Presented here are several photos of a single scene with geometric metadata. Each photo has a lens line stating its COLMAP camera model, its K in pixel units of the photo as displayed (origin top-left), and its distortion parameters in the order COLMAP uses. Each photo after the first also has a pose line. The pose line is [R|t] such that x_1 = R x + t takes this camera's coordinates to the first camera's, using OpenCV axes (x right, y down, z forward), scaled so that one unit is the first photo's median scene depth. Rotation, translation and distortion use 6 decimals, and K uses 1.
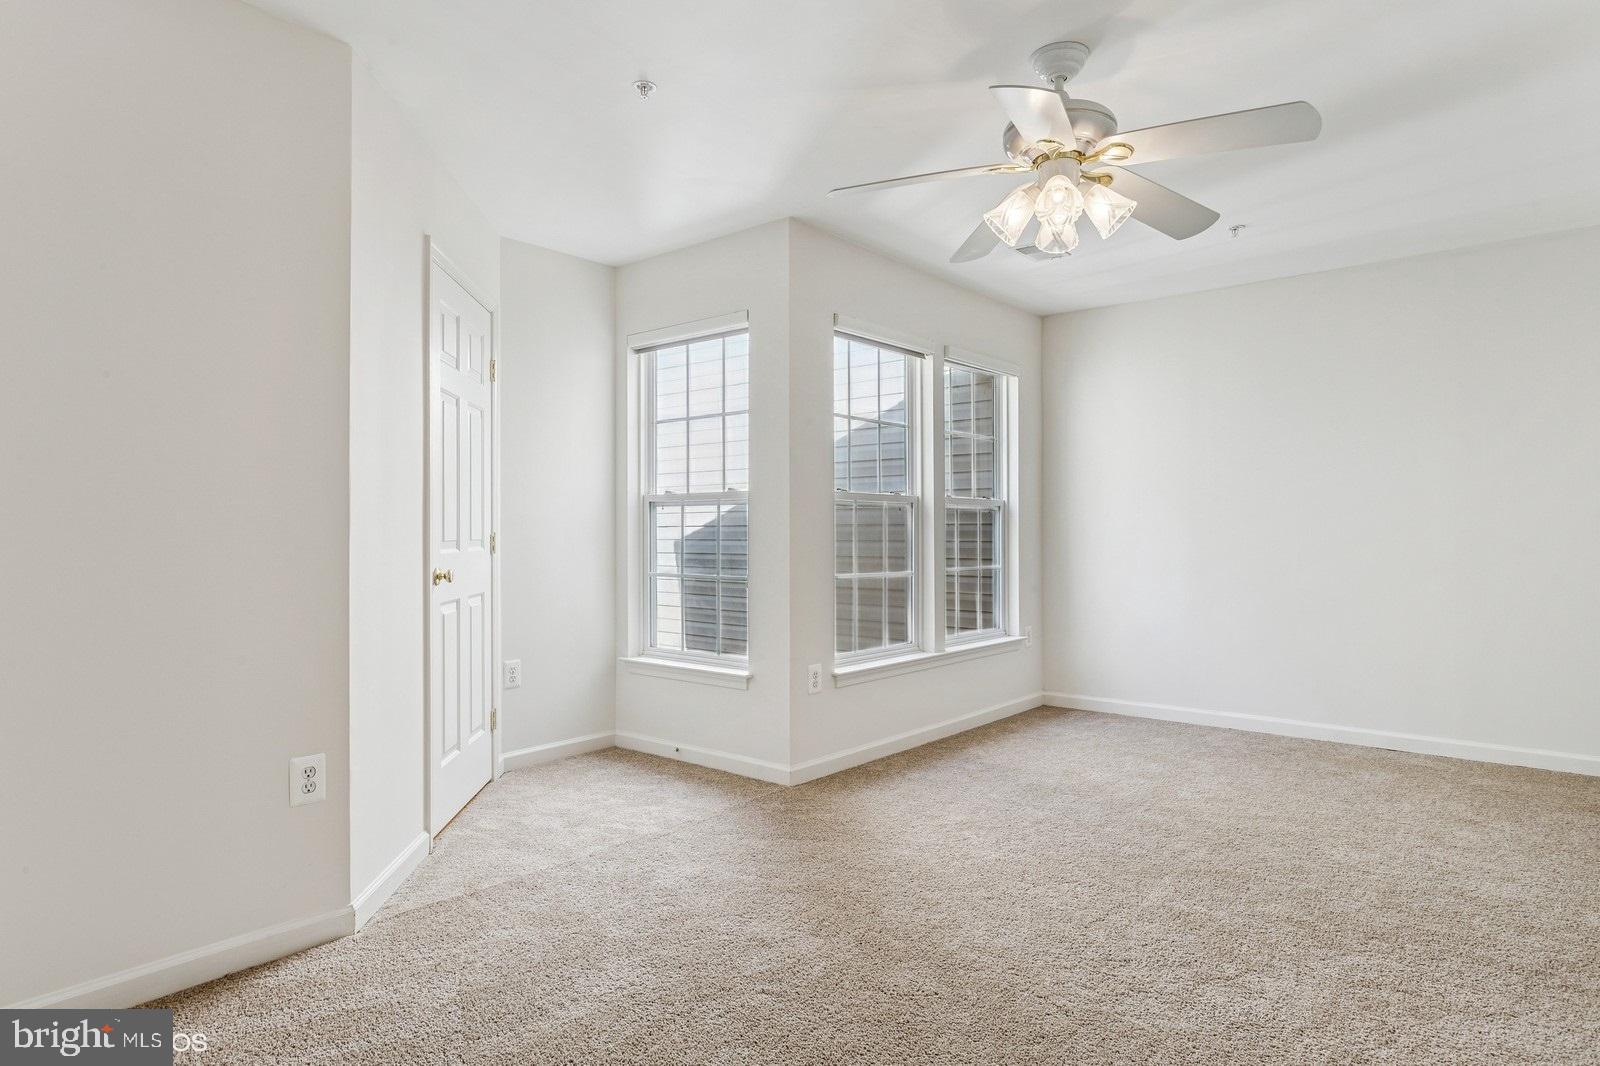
lens RADIAL K [[927.9, 0, 801.2], [0, 927.9, 535.4], [0, 0, 1]] dist [-0.002996, 0.001602]
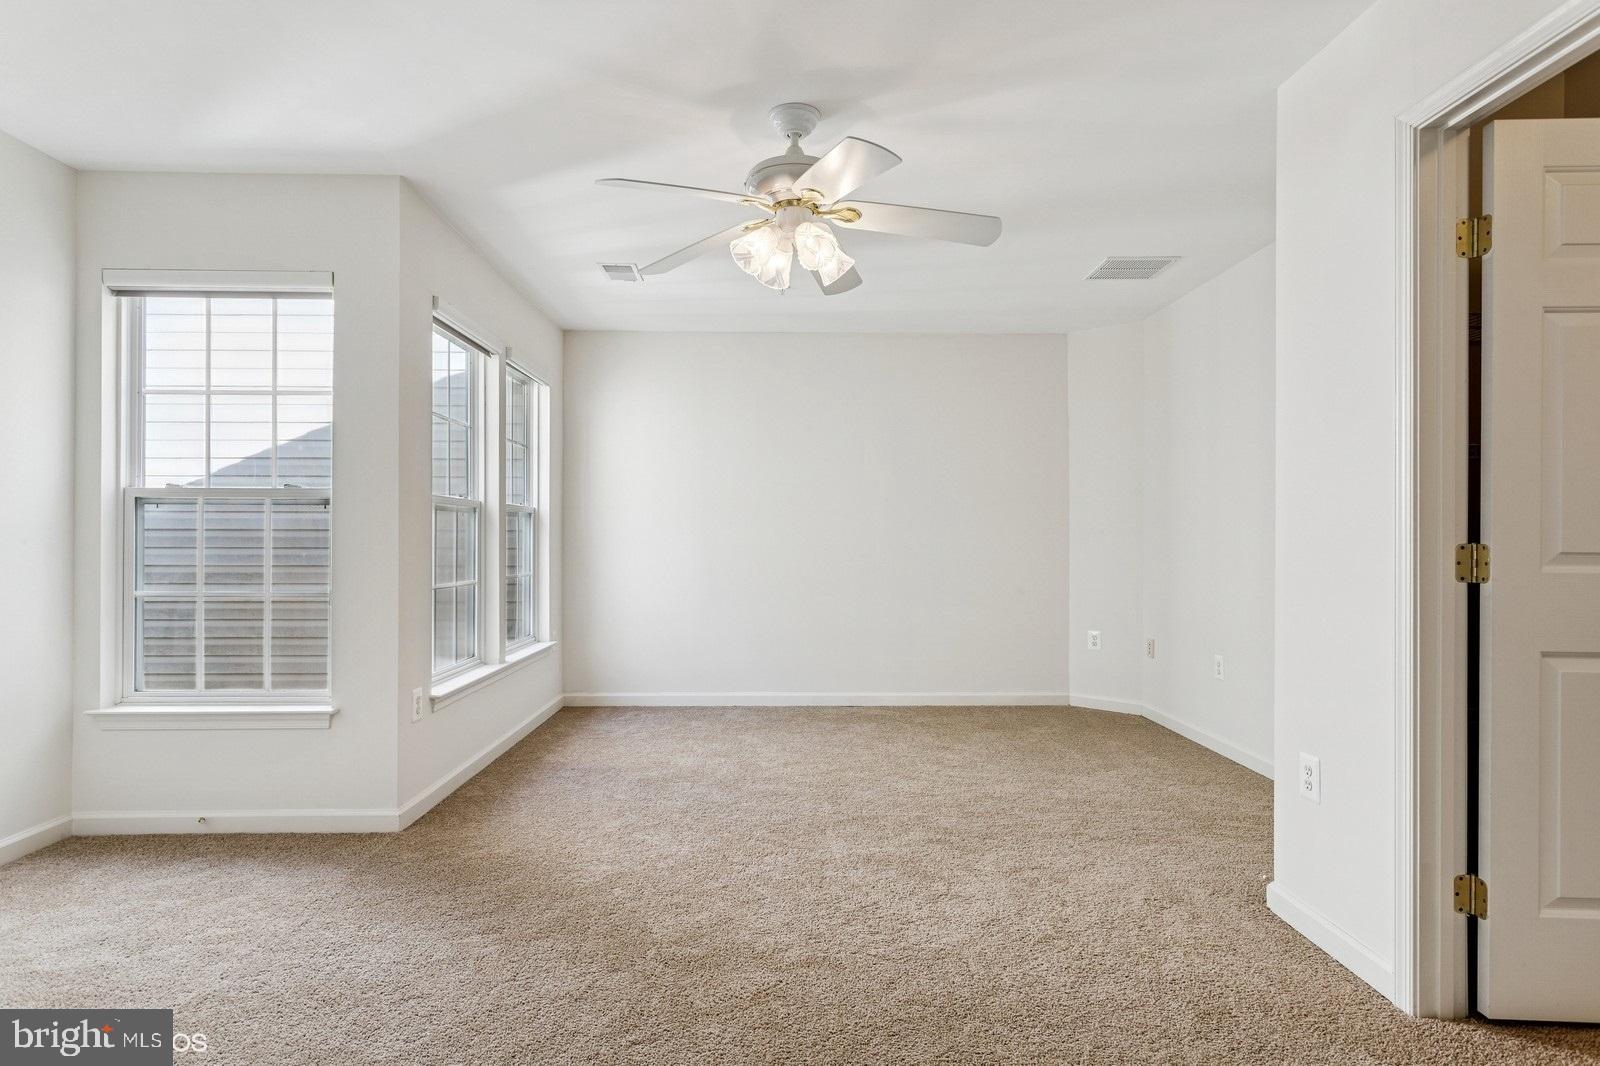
lens RADIAL K [[875.8, 0, 806.8], [0, 875.8, 533.8], [0, 0, 1]] dist [-0.005239, 0.007016]
pose [[0.744547, 0.006949, 0.667533, -0.263626], [0.000103, 0.999945, -0.010525, 0.000961], [-0.667570, 0.007905, 0.744505, 0.131290]]
